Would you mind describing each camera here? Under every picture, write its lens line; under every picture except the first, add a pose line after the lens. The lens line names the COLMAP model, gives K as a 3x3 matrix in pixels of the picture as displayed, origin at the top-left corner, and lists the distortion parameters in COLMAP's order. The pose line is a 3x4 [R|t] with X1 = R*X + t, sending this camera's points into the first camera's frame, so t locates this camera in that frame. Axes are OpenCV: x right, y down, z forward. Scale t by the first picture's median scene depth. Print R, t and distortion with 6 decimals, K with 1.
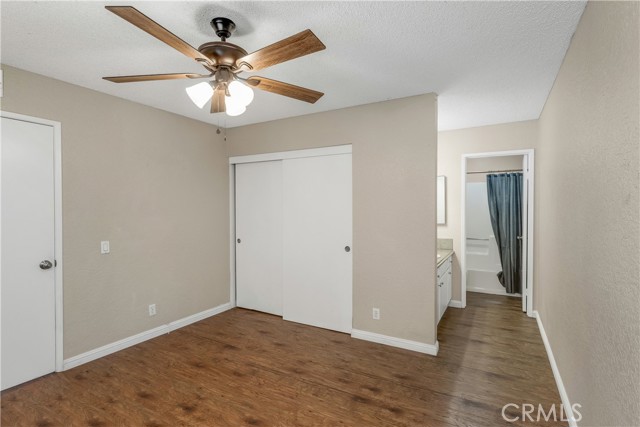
lens RADIAL K [[319.6, 0, 320.0], [0, 319.6, 213.5], [0, 0, 1]] dist [-0.001322, -0.000069]
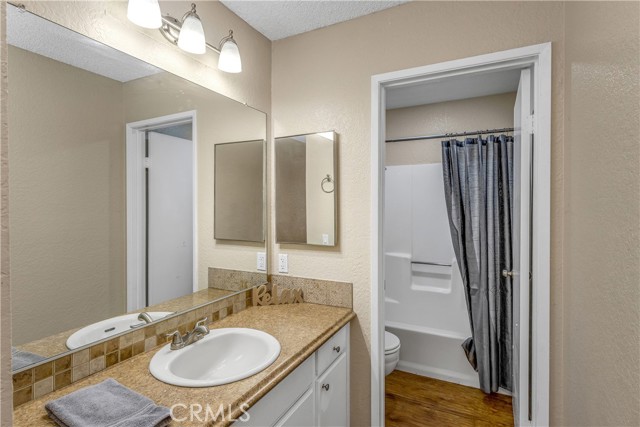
lens RADIAL K [[319.6, 0, 320.0], [0, 319.6, 213.5], [0, 0, 1]] dist [-0.001322, -0.000069]
pose [[0.998792, 0.001110, 0.049131, 0.322059], [-0.000935, 0.999993, -0.003594, -0.007941], [-0.049135, 0.003544, 0.998786, 0.536810]]
